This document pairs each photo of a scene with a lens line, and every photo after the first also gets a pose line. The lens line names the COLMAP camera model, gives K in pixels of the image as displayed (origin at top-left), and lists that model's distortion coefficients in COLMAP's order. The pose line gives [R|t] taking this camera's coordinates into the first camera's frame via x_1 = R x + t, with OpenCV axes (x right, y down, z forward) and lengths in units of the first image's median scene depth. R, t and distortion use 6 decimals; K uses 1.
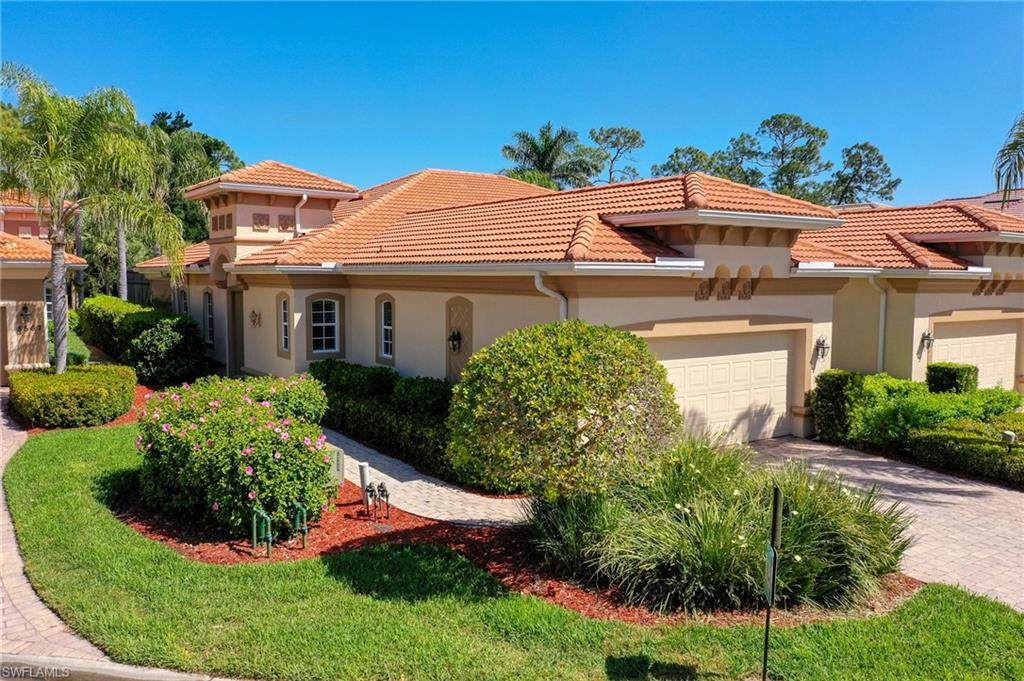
lens RADIAL K [[795.3, 0, 512.0], [0, 795.3, 340.5], [0, 0, 1]] dist [0.008314, 0.000890]
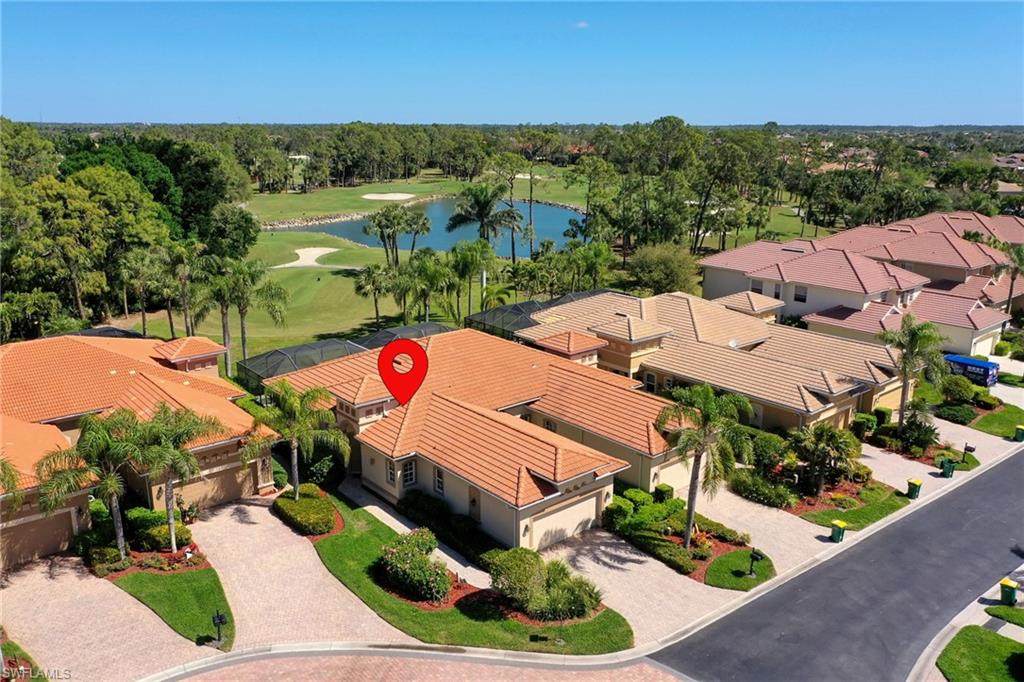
lens RADIAL K [[795.3, 0, 512.0], [0, 795.3, 341.0], [0, 0, 1]] dist [0.008314, 0.000890]
pose [[0.995316, -0.027658, 0.092637, -0.171555], [0.010302, 0.983090, 0.182835, -1.003209], [-0.096127, -0.181024, 0.978770, -1.515192]]
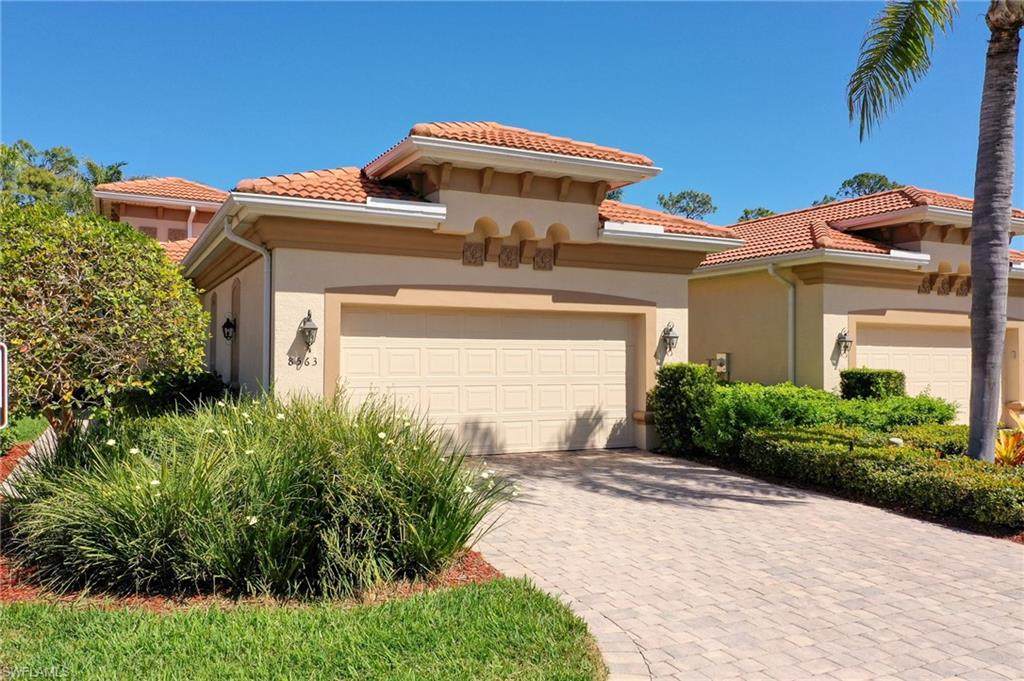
lens RADIAL K [[795.3, 0, 512.0], [0, 795.3, 340.5], [0, 0, 1]] dist [0.008314, 0.000890]
pose [[0.989697, -0.003415, -0.143135, 0.347810], [-0.011719, 0.994429, -0.104760, 0.098381], [0.142695, 0.105358, 0.984143, 0.182900]]
